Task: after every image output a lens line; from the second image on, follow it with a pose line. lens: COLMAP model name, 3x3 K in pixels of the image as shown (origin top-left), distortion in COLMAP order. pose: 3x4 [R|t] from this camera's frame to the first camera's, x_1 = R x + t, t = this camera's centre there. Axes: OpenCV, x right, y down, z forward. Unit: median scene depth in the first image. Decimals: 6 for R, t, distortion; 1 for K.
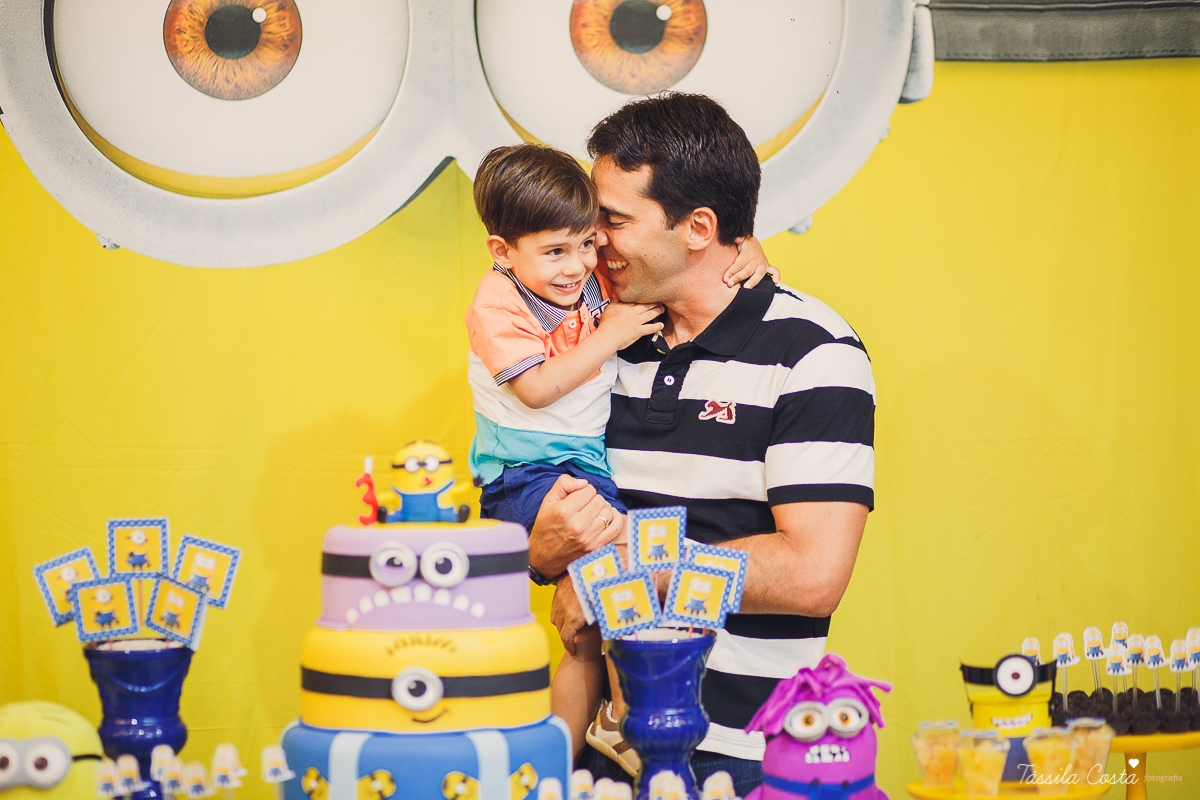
lens RADIAL K [[2942.6, 0, 621.7], [0, 2942.6, 399.9], [0, 0, 1]] dist [-0.115444, 0.000000]
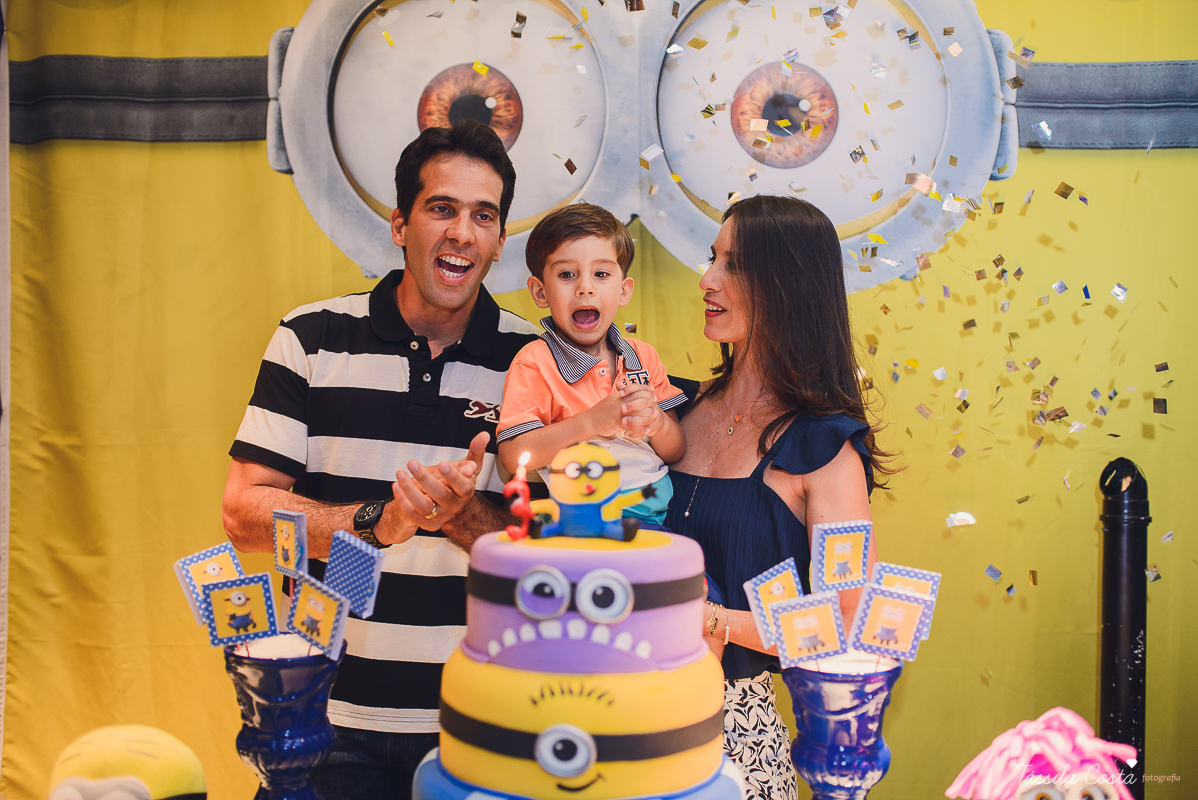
lens RADIAL K [[1144.0, 0, 603.3], [0, 1144.0, 397.1], [0, 0, 1]] dist [-0.023504, 0.000000]
pose [[0.995556, 0.030883, -0.088959, -0.032351], [-0.031899, 0.999441, -0.010014, 0.003590], [0.088600, 0.012807, 0.995985, 0.650051]]
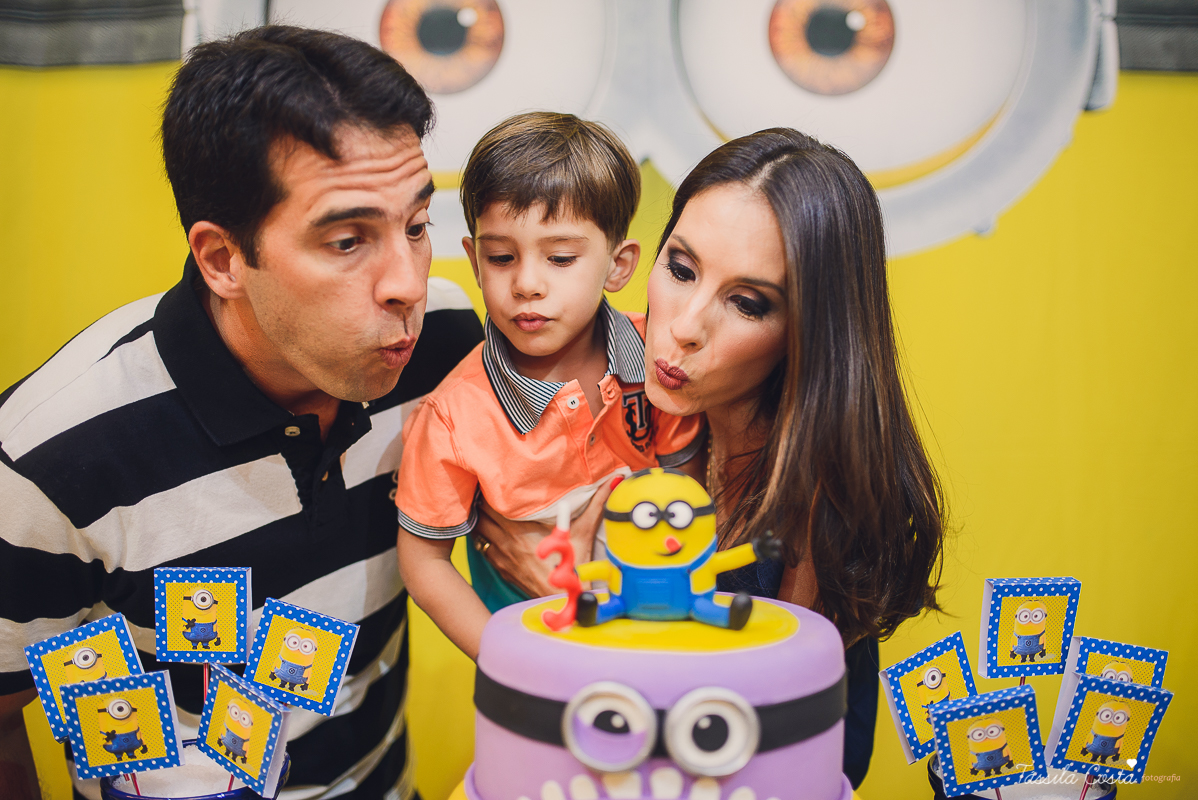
lens RADIAL K [[1144.0, 0, 600.4], [0, 1144.0, 403.2], [0, 0, 1]] dist [-0.023504, 0.000000]
pose [[0.998328, 0.023946, -0.052609, -0.067076], [-0.023120, 0.999600, 0.016264, -0.001675], [0.052977, -0.015020, 0.998483, 0.770956]]
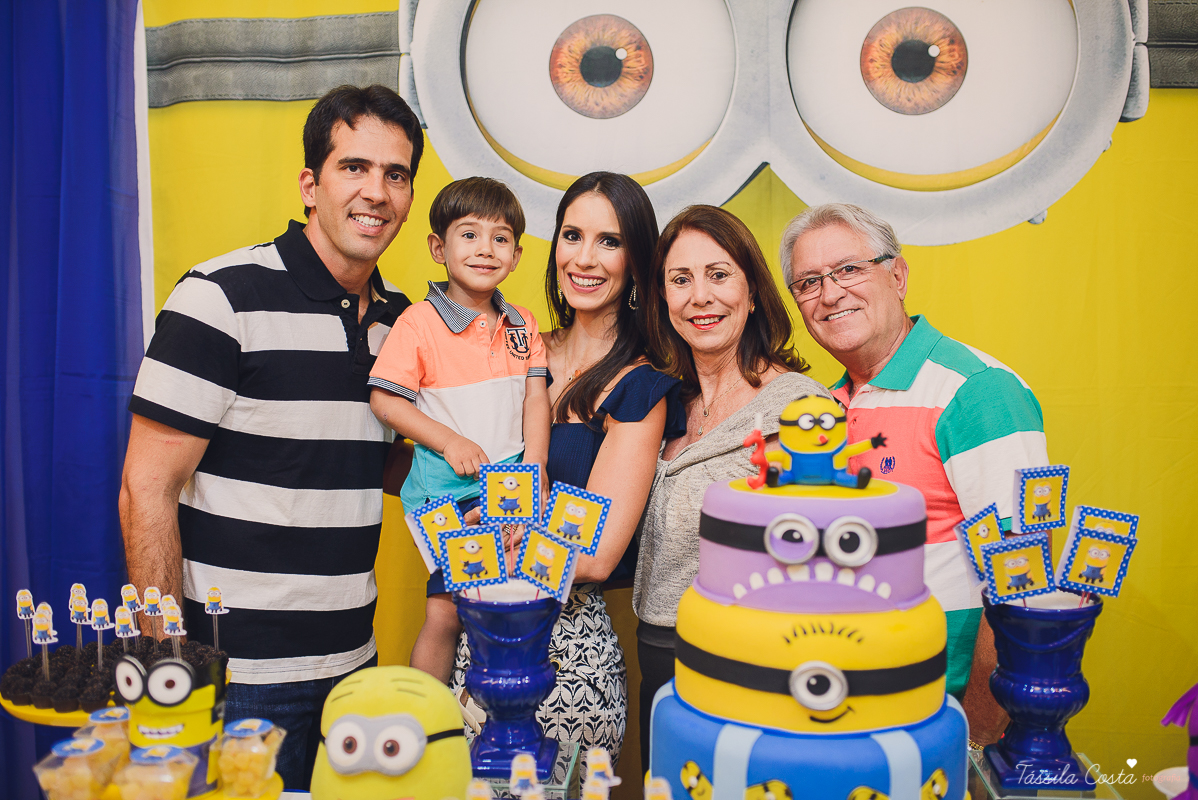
lens RADIAL K [[1144.0, 0, 608.0], [0, 1144.0, 390.1], [0, 0, 1]] dist [-0.023504, 0.000000]
pose [[0.993801, 0.020977, -0.109180, -0.091259], [-0.016771, 0.999087, 0.039303, -0.000563], [0.109905, -0.037229, 0.993245, 0.627971]]
